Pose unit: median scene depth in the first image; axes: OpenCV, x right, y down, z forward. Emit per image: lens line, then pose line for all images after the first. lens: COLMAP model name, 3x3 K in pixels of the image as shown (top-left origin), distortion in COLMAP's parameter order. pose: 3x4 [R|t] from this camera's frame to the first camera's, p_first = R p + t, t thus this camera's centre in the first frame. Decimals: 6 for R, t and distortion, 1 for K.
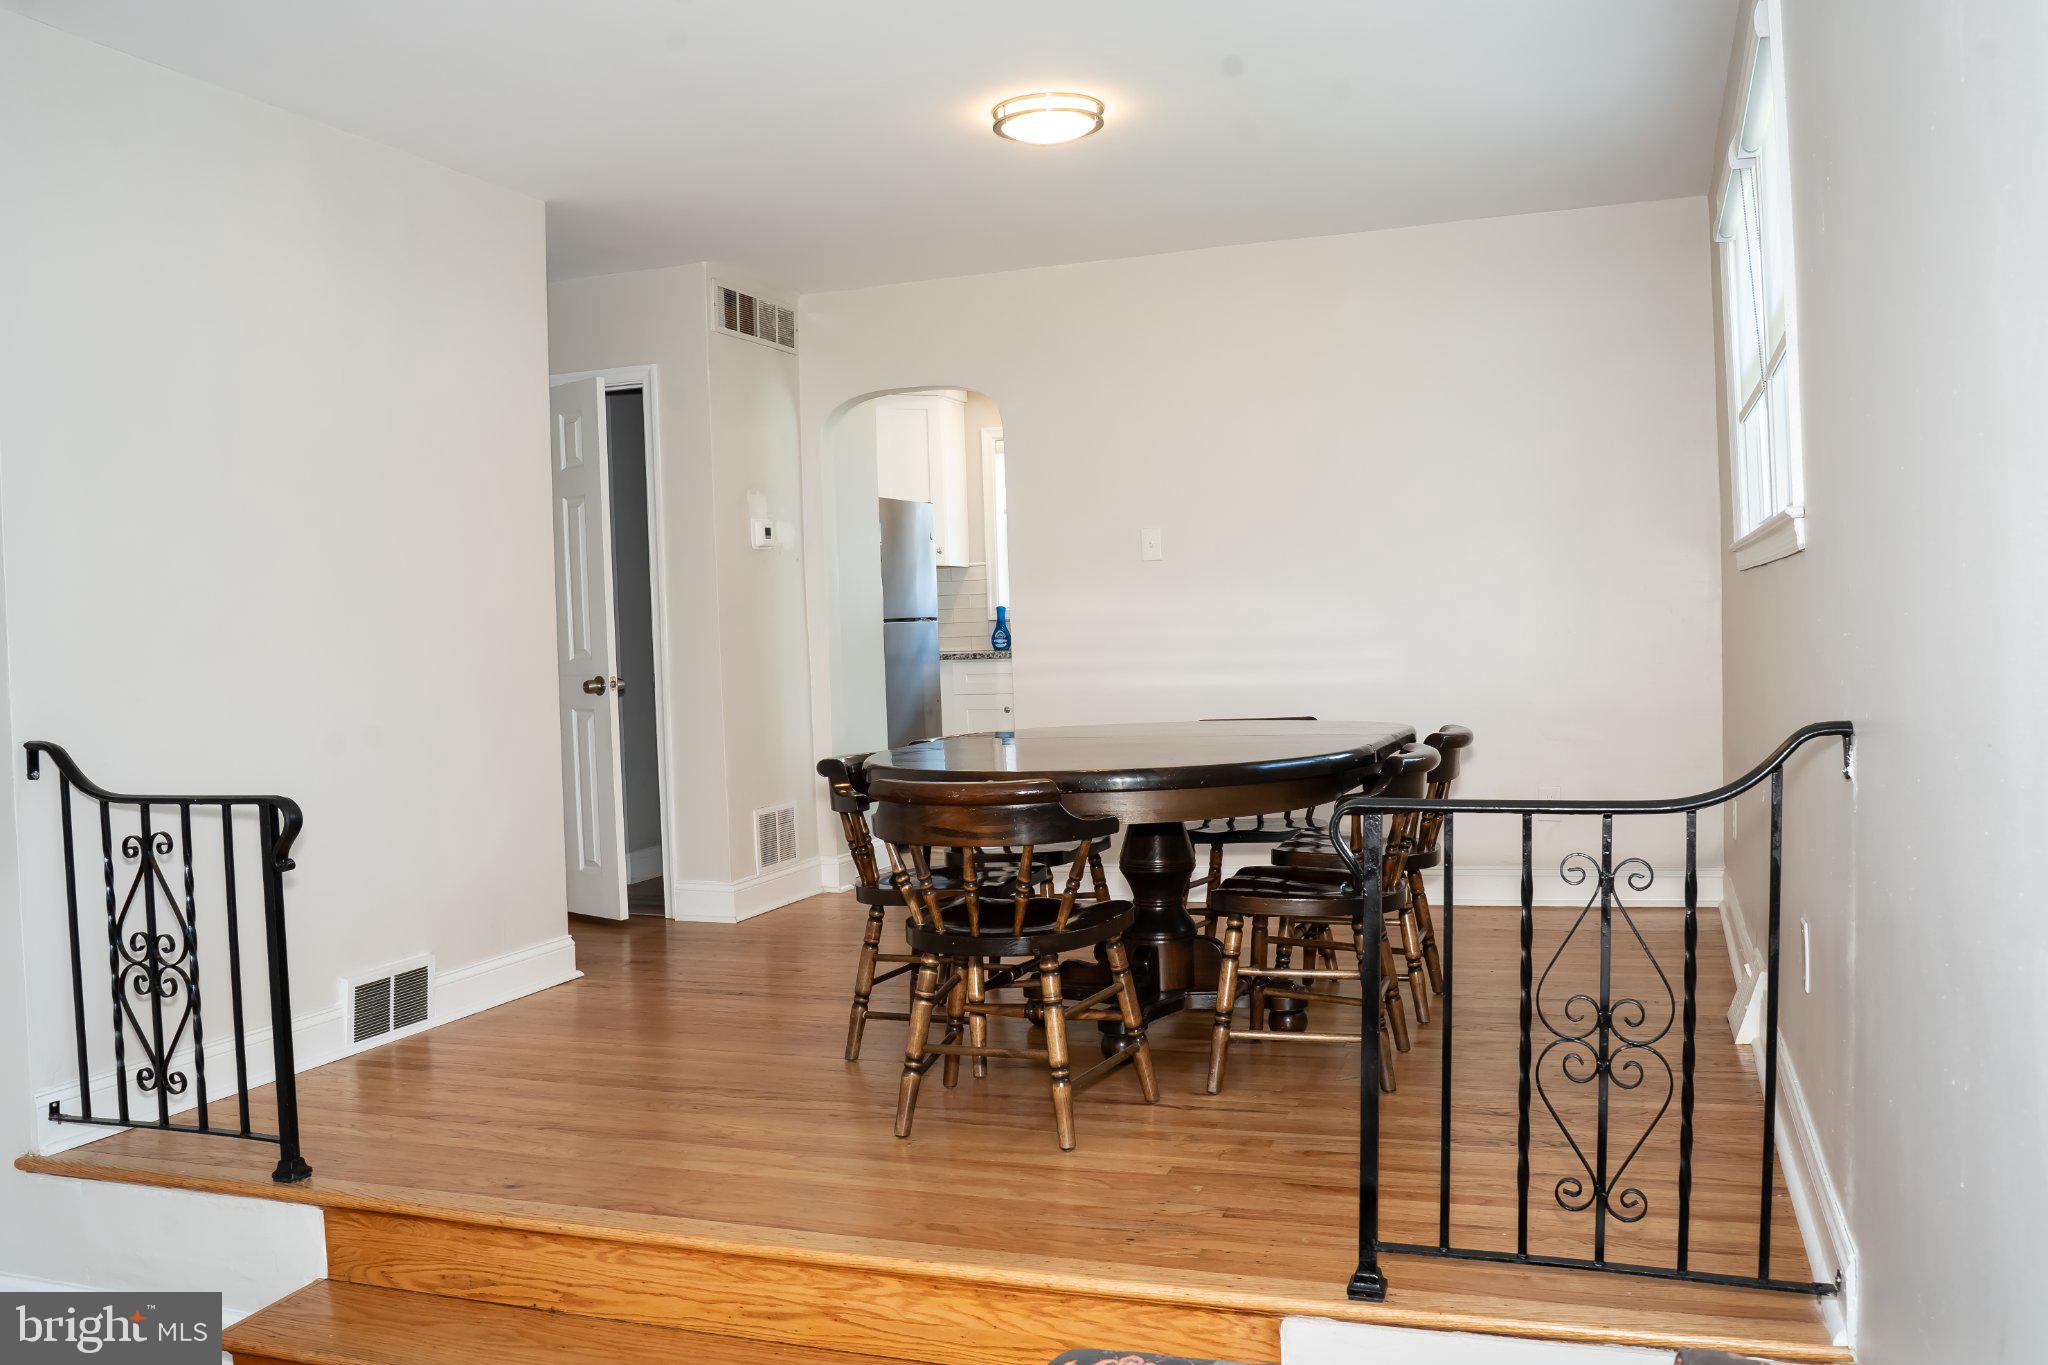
lens RADIAL K [[1673.2, 0, 1035.3], [0, 1673.2, 684.6], [0, 0, 1]] dist [-0.106073, 0.071190]
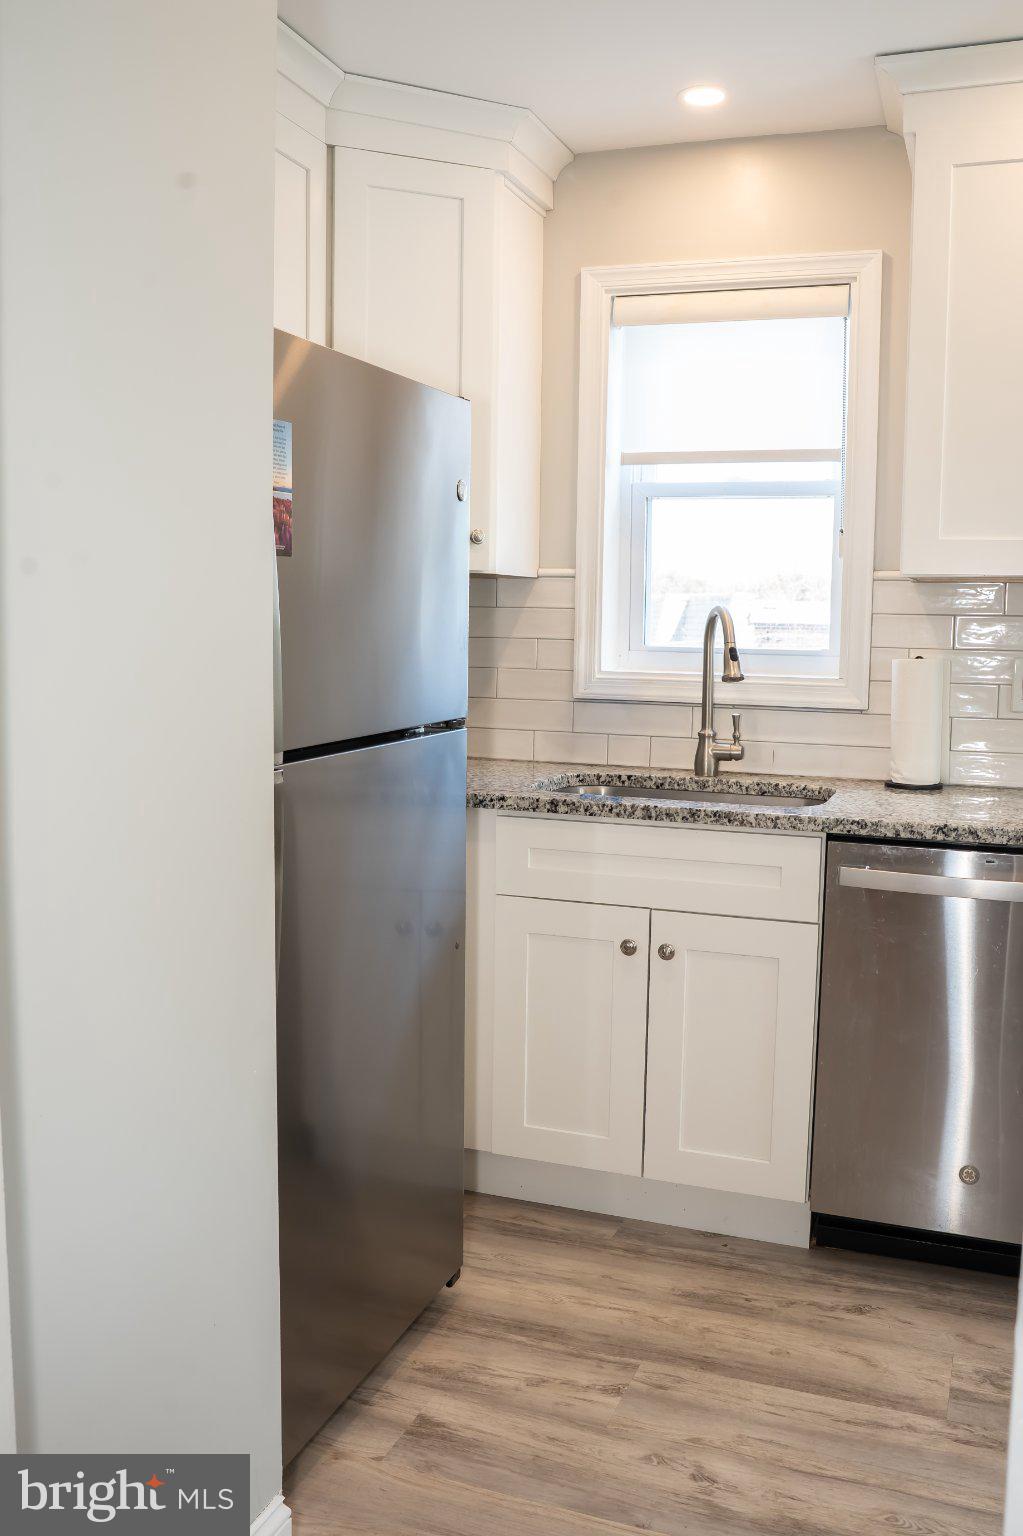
lens RADIAL K [[1367.6, 0, 511.0], [0, 1367.6, 761.5], [0, 0, 1]] dist [-0.071380, 0.010892]
pose [[0.998740, 0.048685, -0.012188, -0.105758], [-0.047723, 0.996431, 0.069631, -0.123429], [0.015535, -0.068962, 0.997498, 1.679459]]
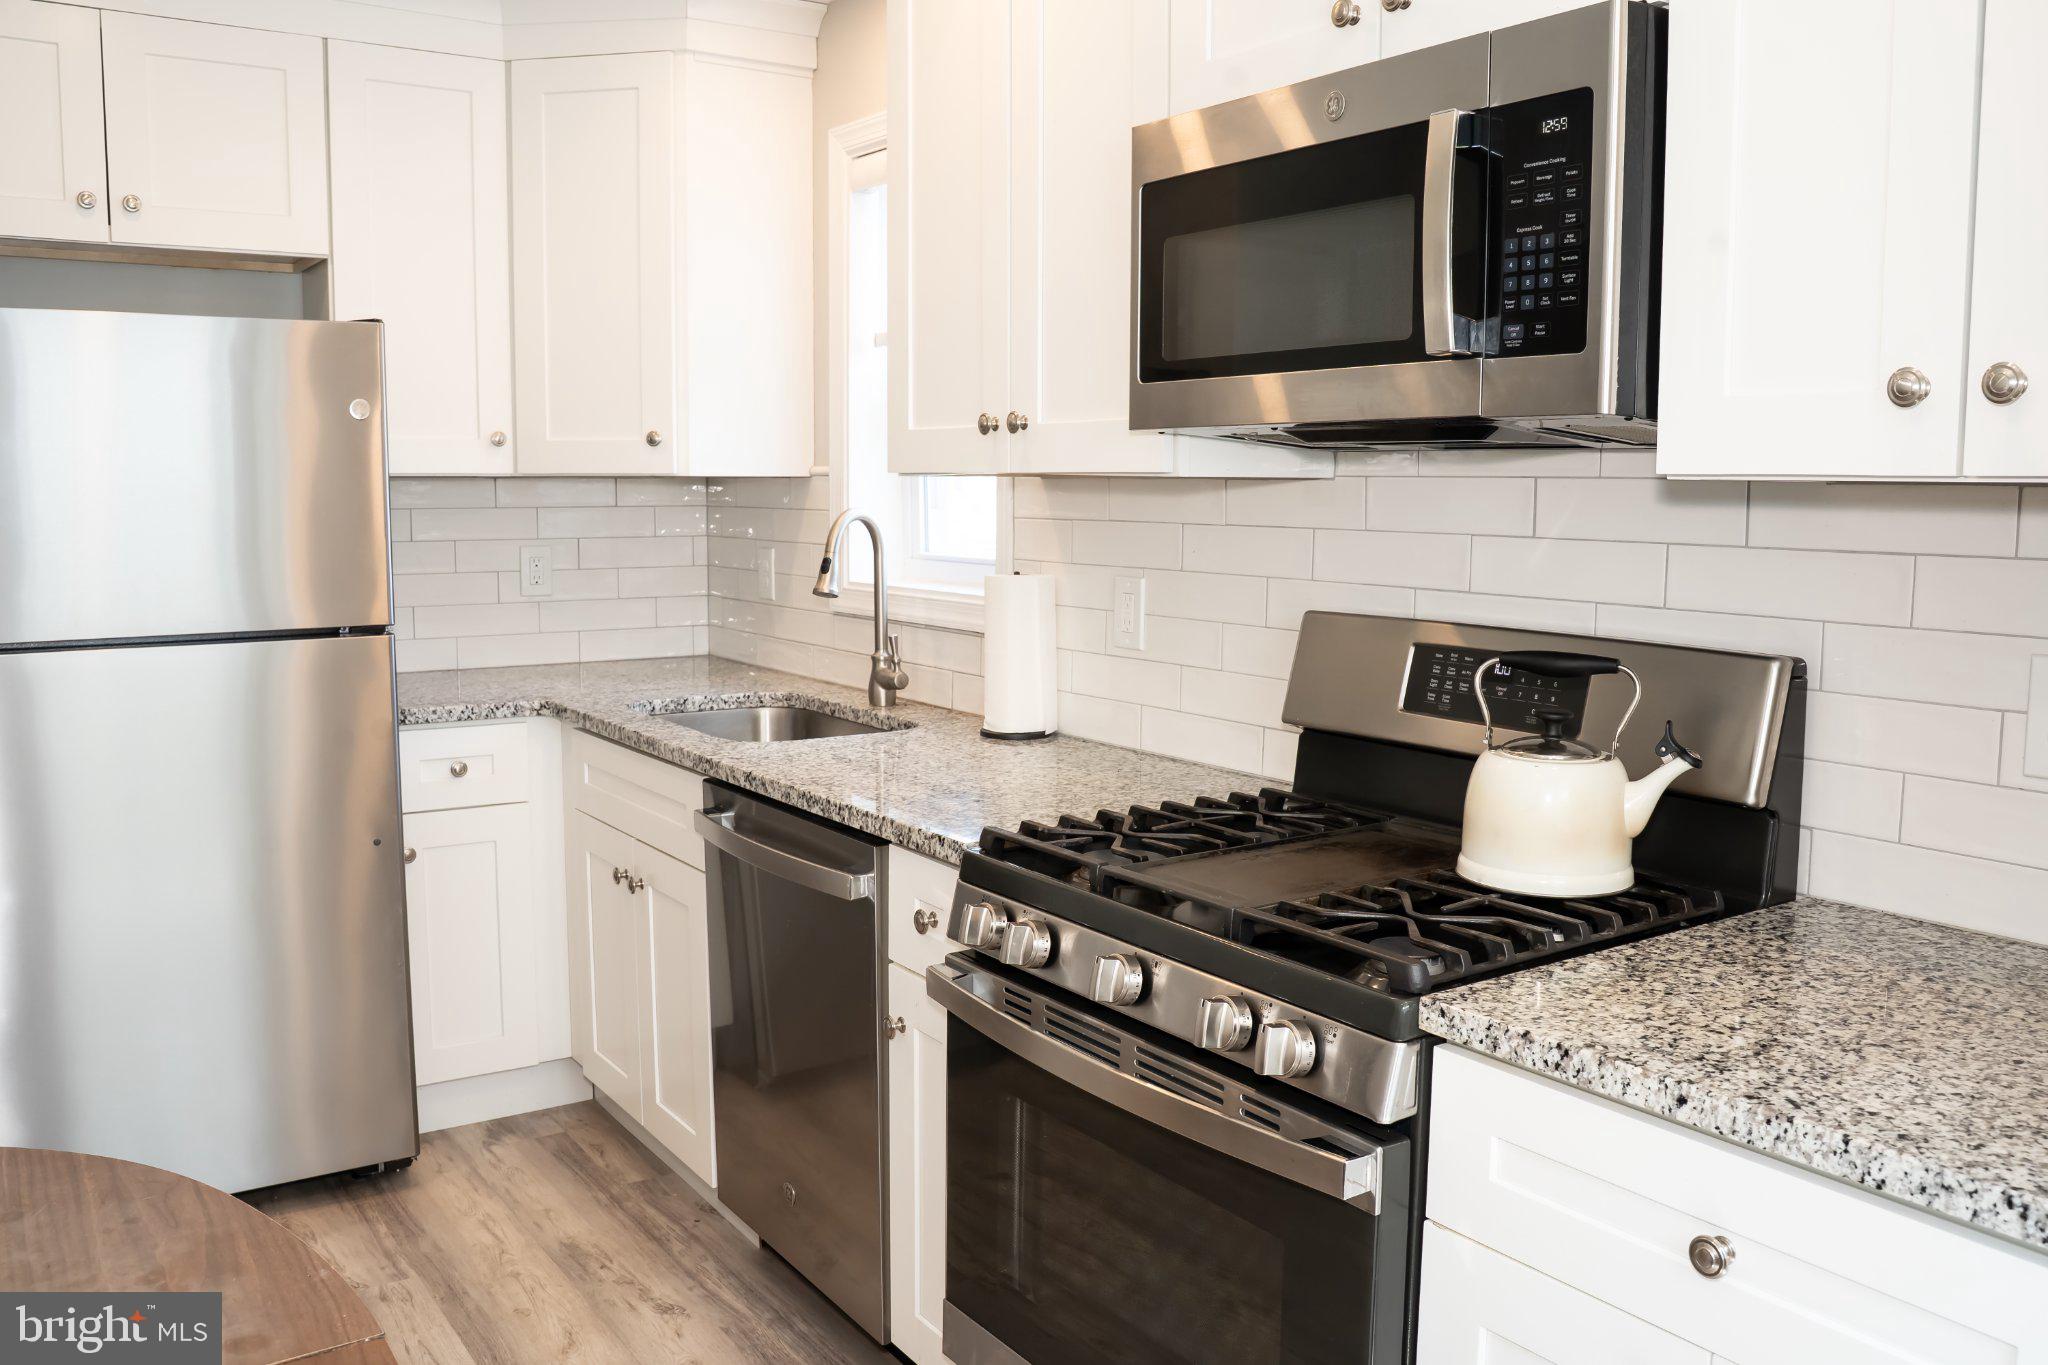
lens RADIAL K [[1673.2, 0, 1038.1], [0, 1673.2, 673.5], [0, 0, 1]] dist [-0.106073, 0.071190]
pose [[0.810507, 0.105638, -0.576124, 0.664272], [-0.057112, 0.993168, 0.101761, -0.179792], [0.582938, -0.049574, 0.811003, 1.871131]]
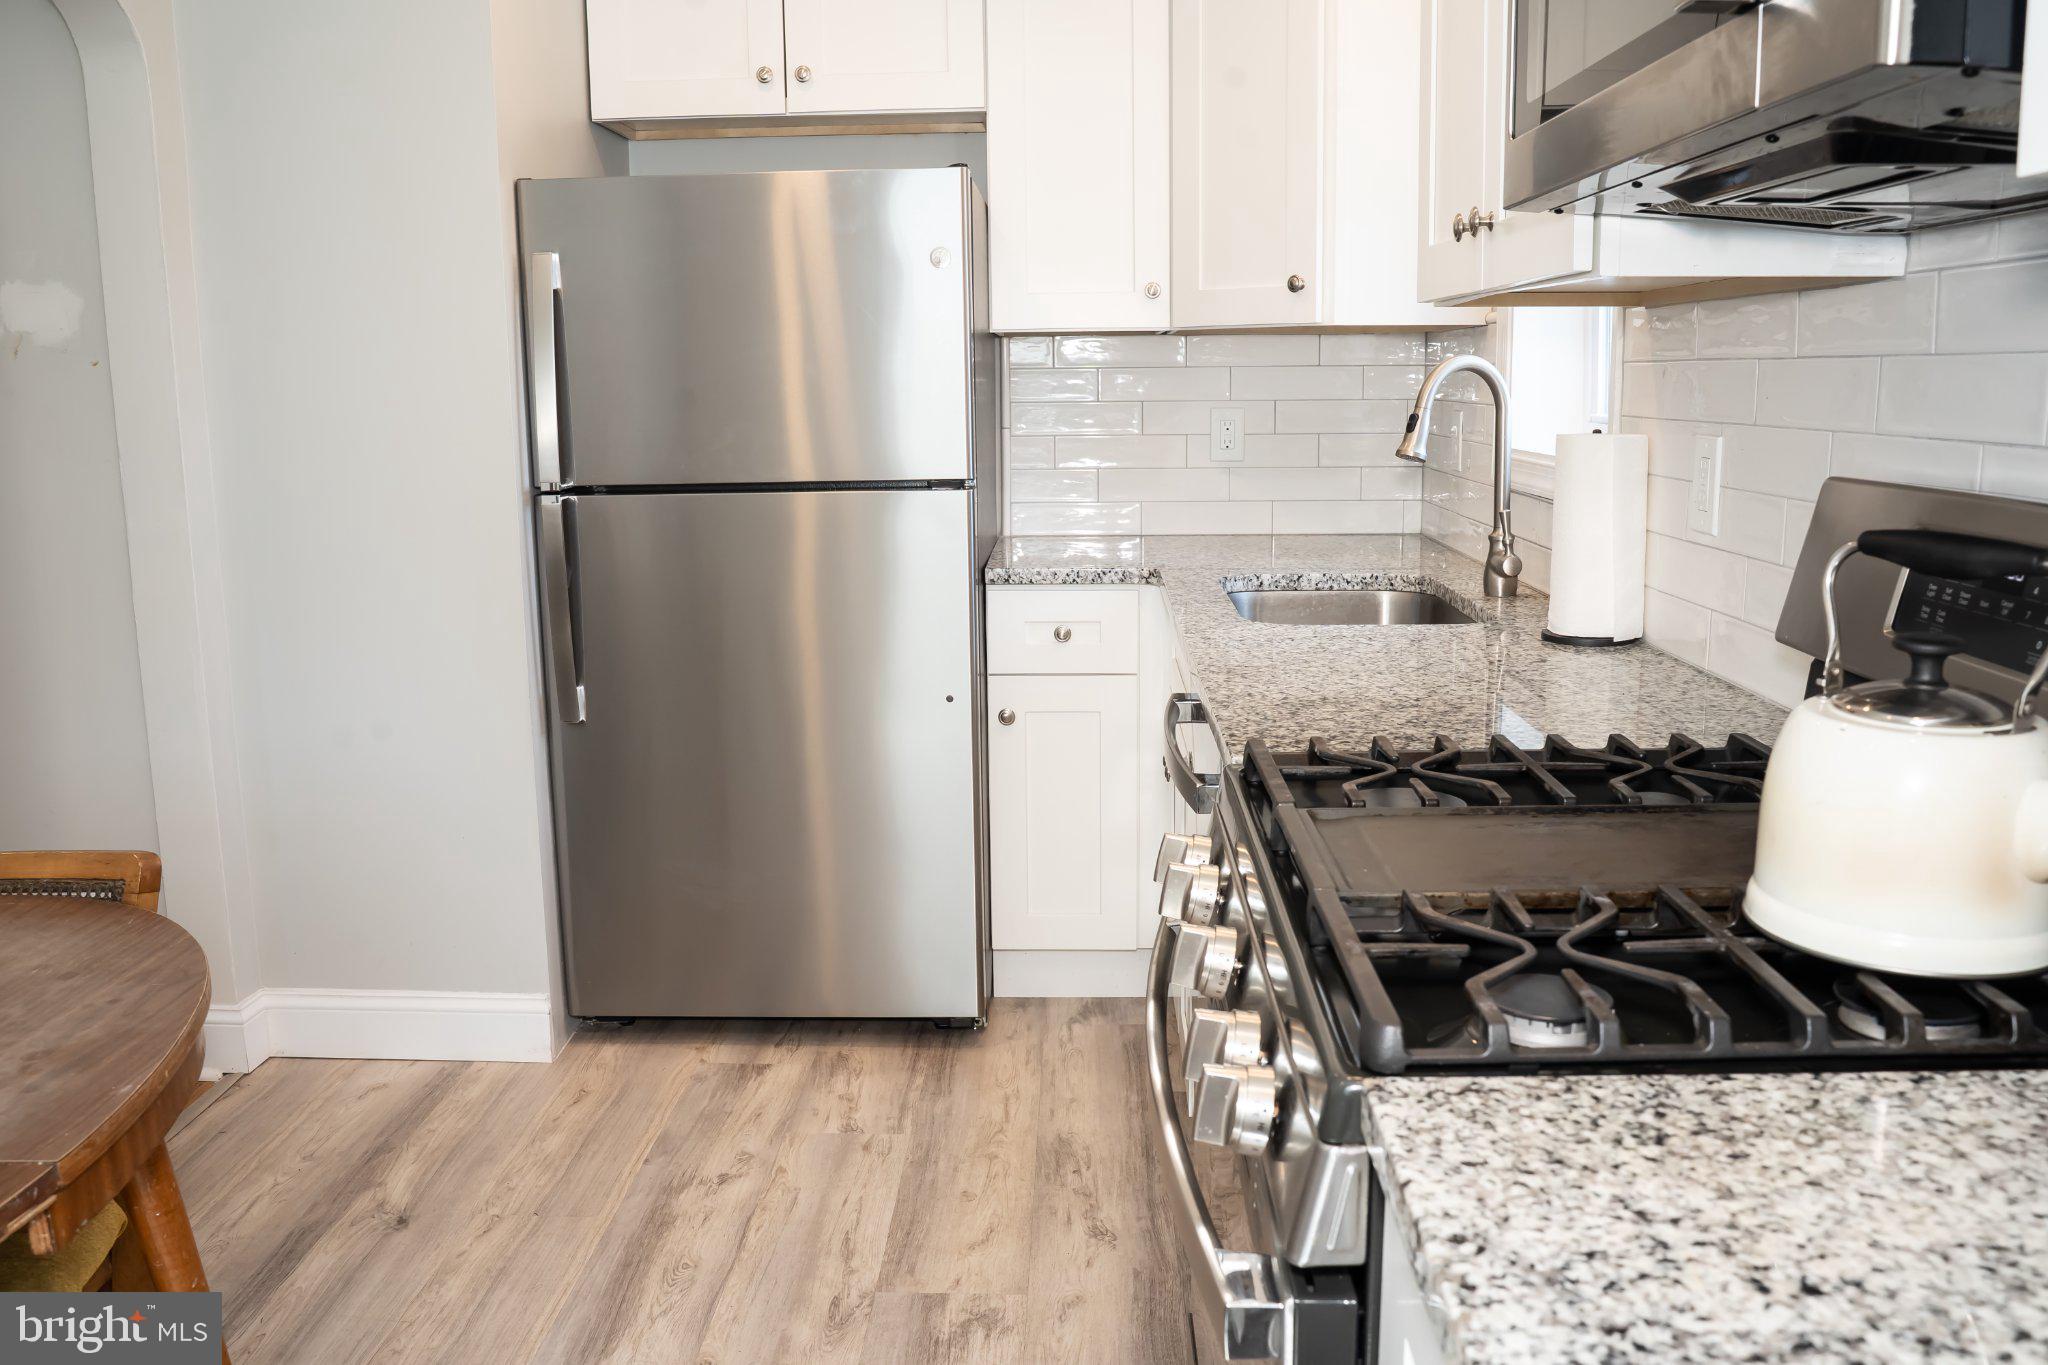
lens RADIAL K [[1673.2, 0, 1032.6], [0, 1673.2, 679.2], [0, 0, 1]] dist [-0.106073, 0.071190]
pose [[0.307900, 0.200327, -0.930090, 0.717919], [-0.036625, 0.979353, 0.198813, -0.168604], [0.950714, -0.027150, 0.308880, 2.149146]]
